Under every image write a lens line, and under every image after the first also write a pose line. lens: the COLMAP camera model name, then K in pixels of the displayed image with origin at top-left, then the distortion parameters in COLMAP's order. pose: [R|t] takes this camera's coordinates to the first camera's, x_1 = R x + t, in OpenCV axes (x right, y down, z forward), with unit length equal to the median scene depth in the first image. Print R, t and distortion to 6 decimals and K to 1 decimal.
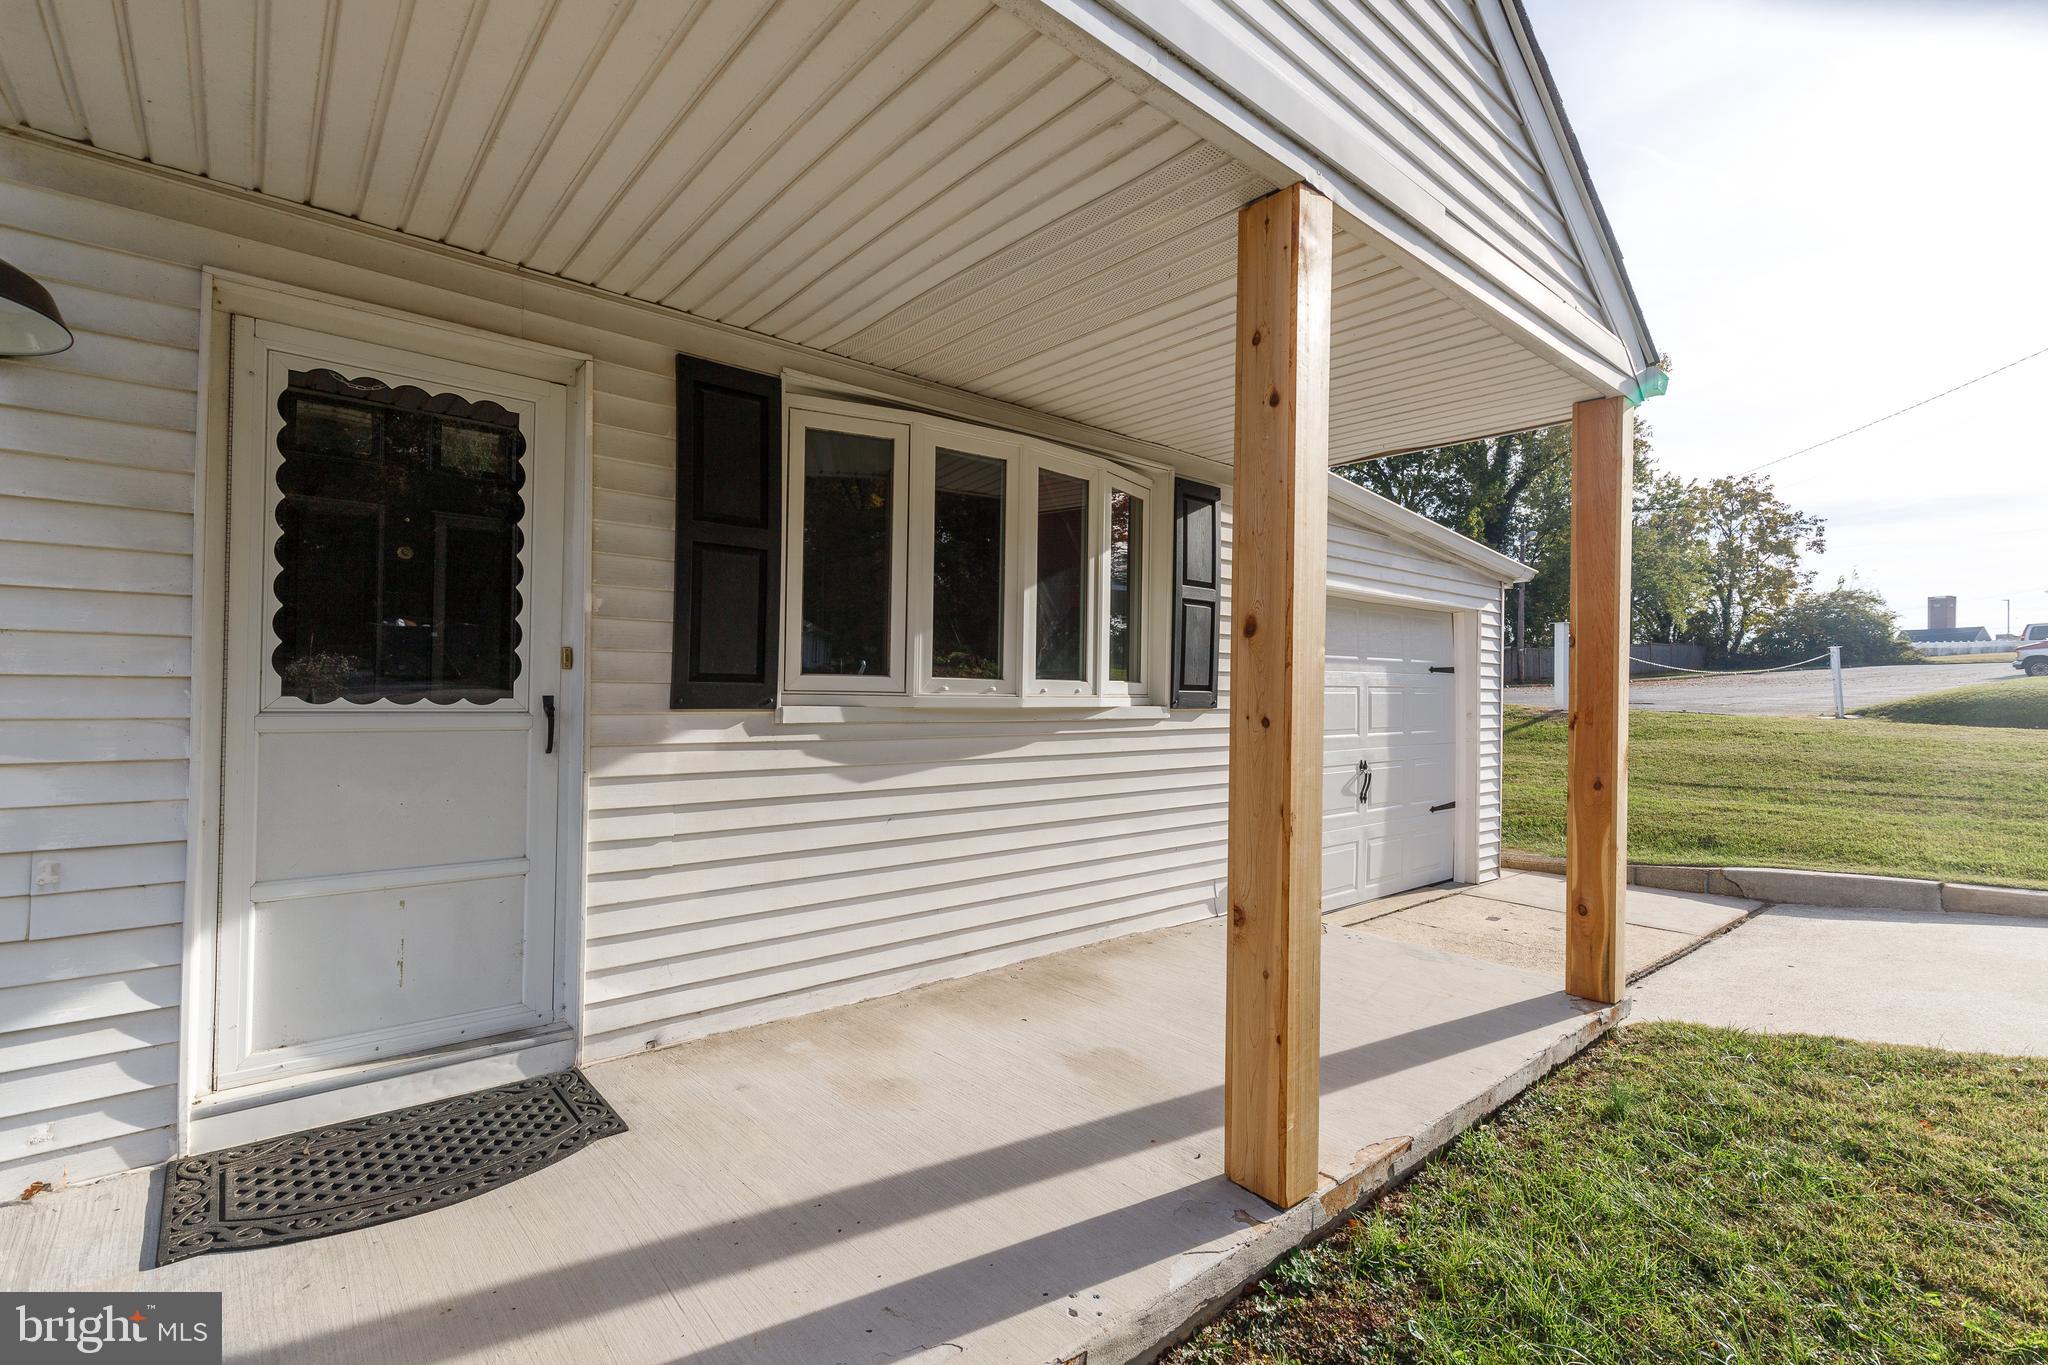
lens RADIAL K [[916.1, 0, 1025.2], [0, 916.1, 683.5], [0, 0, 1]] dist [0.008972, 0.000588]
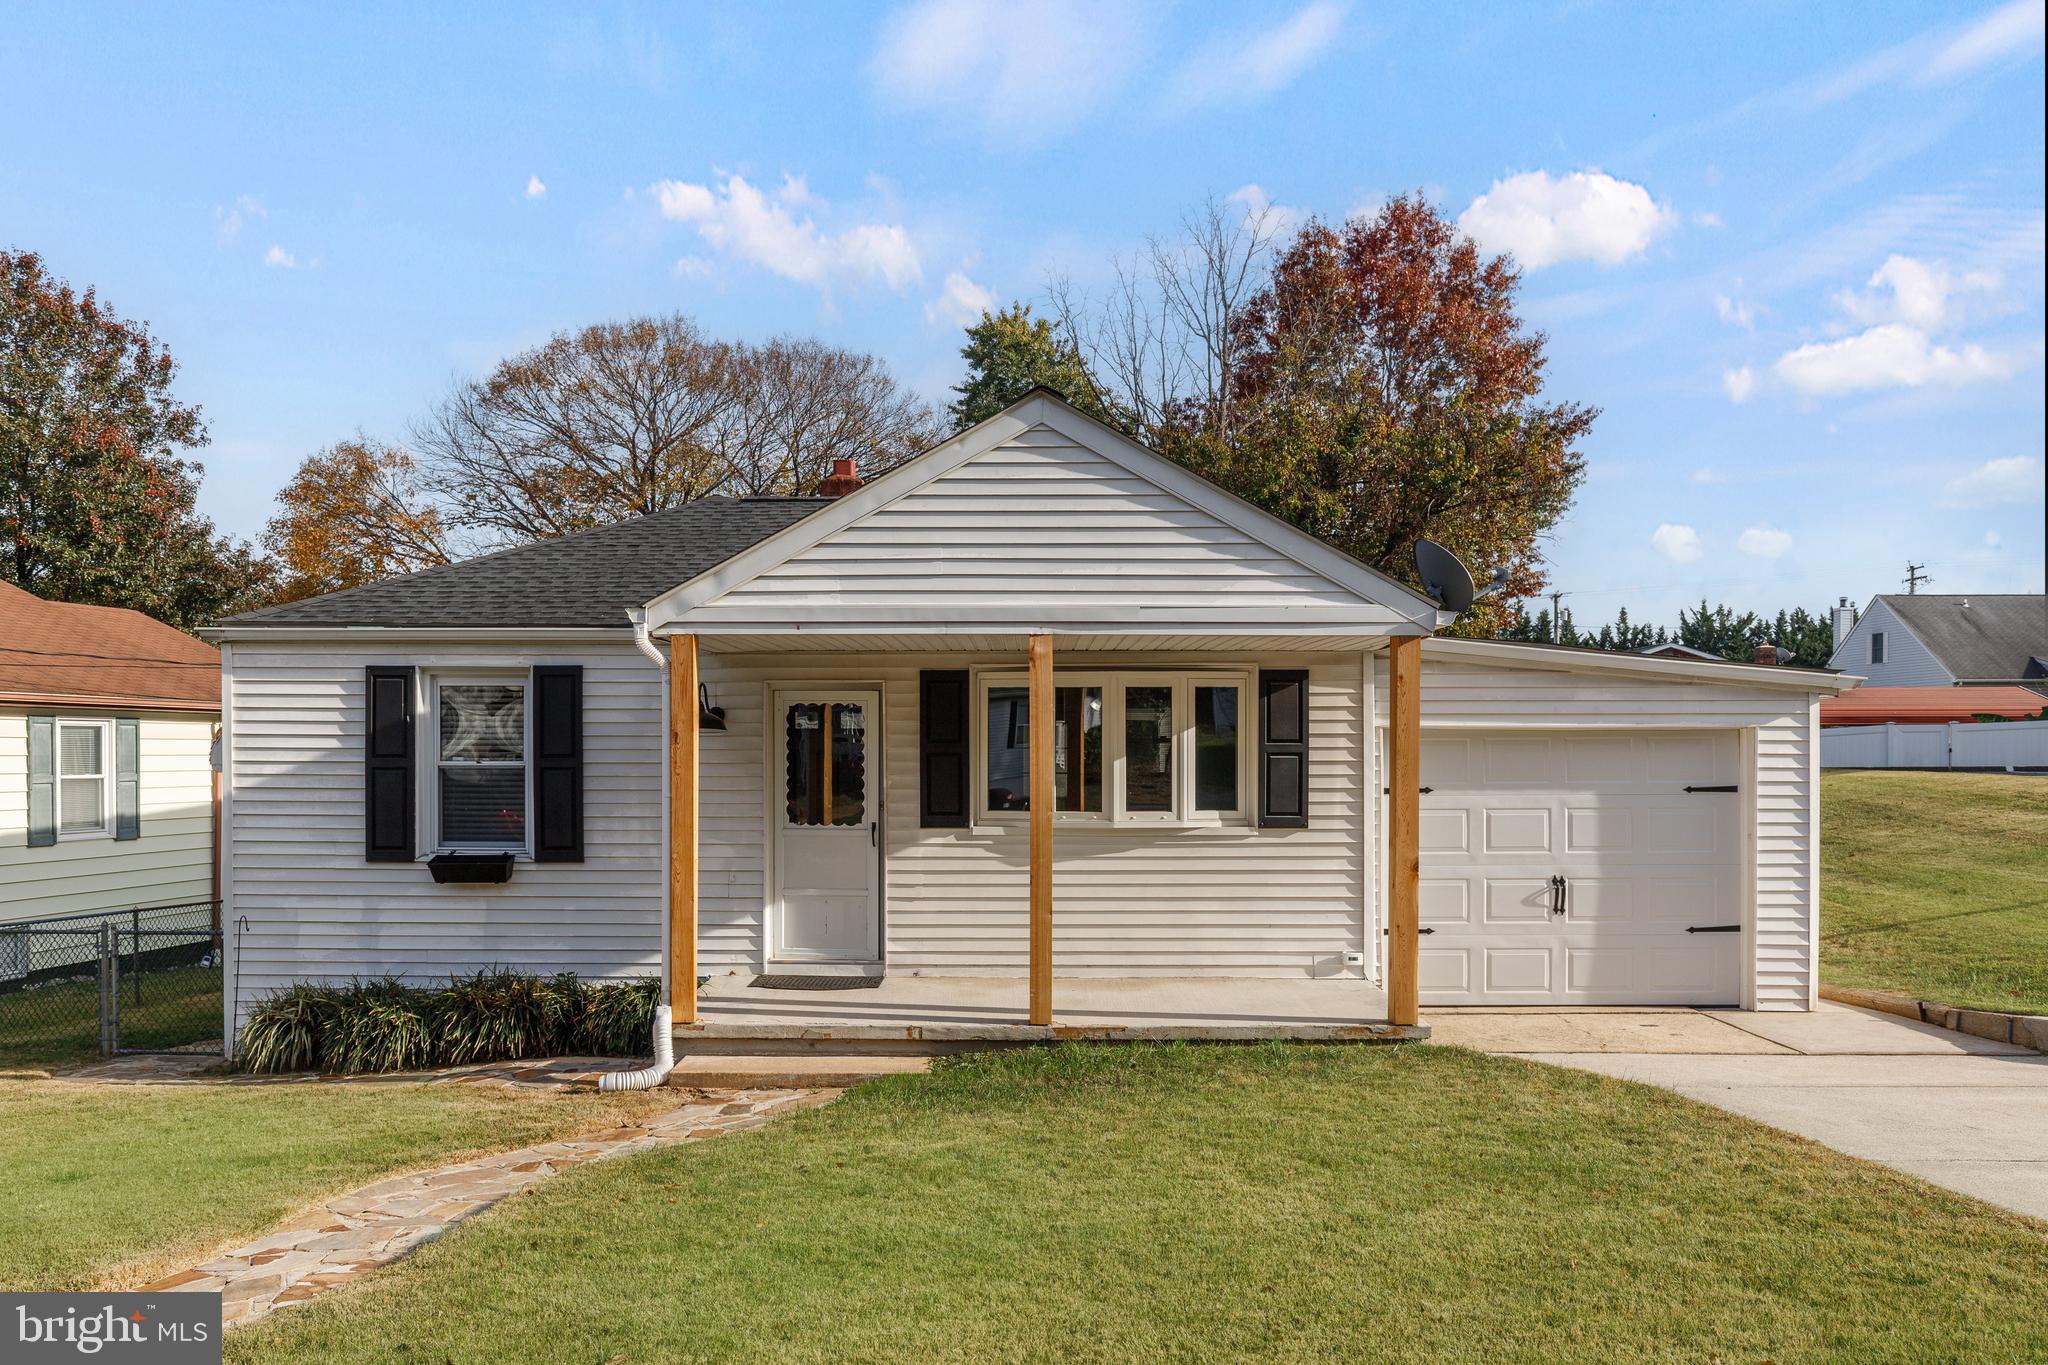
lens RADIAL K [[1473.4, 0, 958.9], [0, 1473.4, 773.1], [0, 0, 1]] dist [0.002425, 0.005290]
pose [[0.754026, -0.006774, -0.656810, 1.801008], [0.015961, 0.999841, 0.008011, -0.117084], [0.656651, -0.016523, 0.754014, -1.450848]]
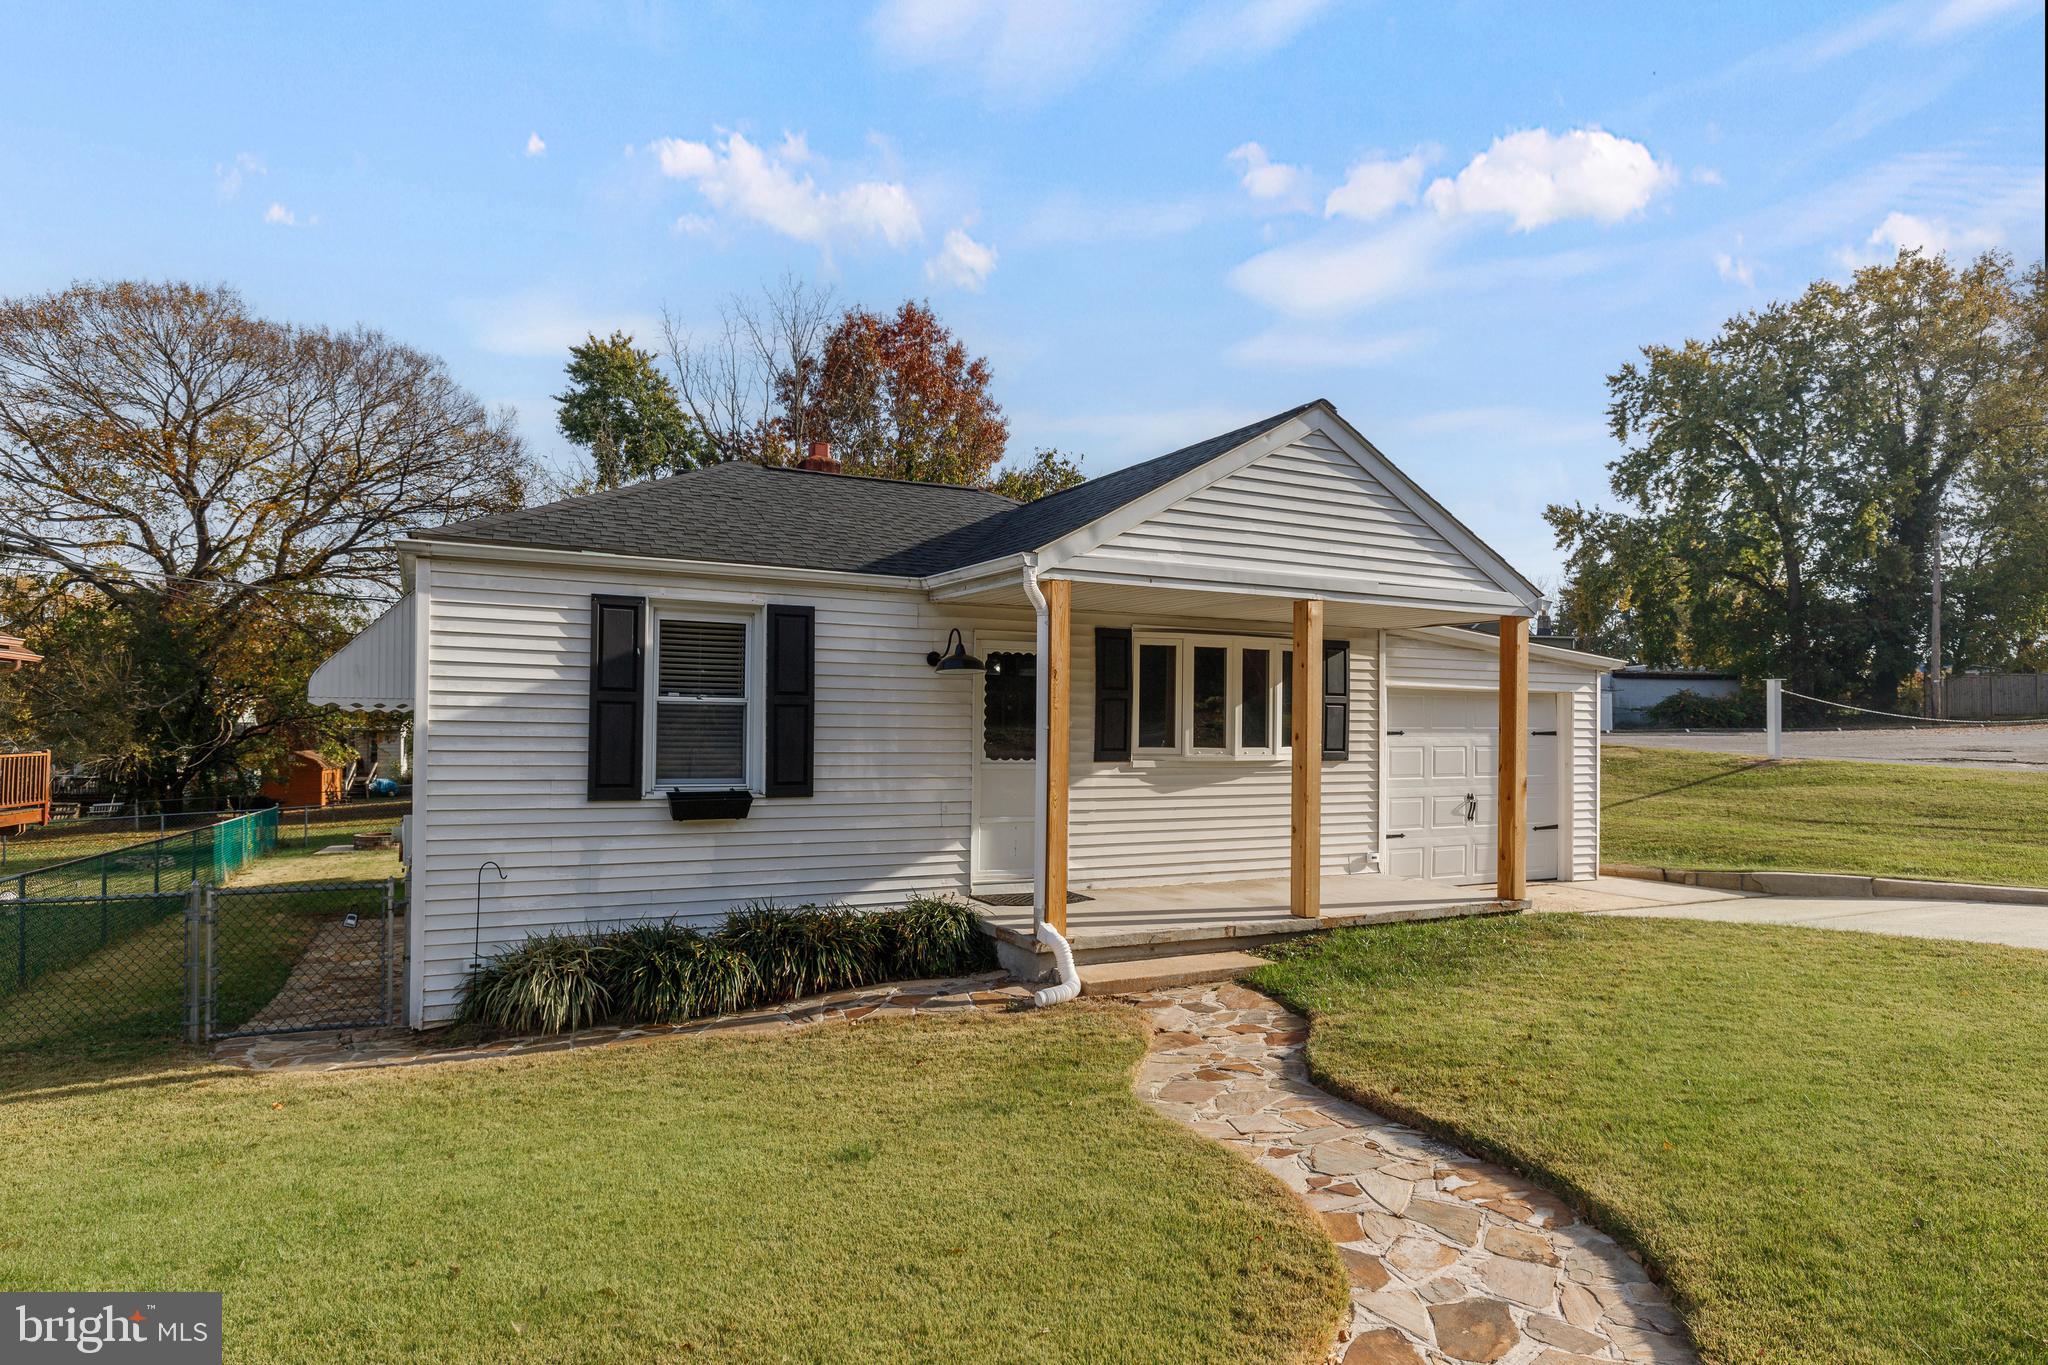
lens RADIAL K [[1149.6, 0, 1035.0], [0, 1149.6, 719.2], [0, 0, 1]] dist [0.010989, 0.001232]
pose [[0.972887, -0.006421, -0.231191, 0.185884], [0.005883, 0.999978, -0.003014, -0.074717], [0.231206, 0.001572, 0.972904, -1.969090]]
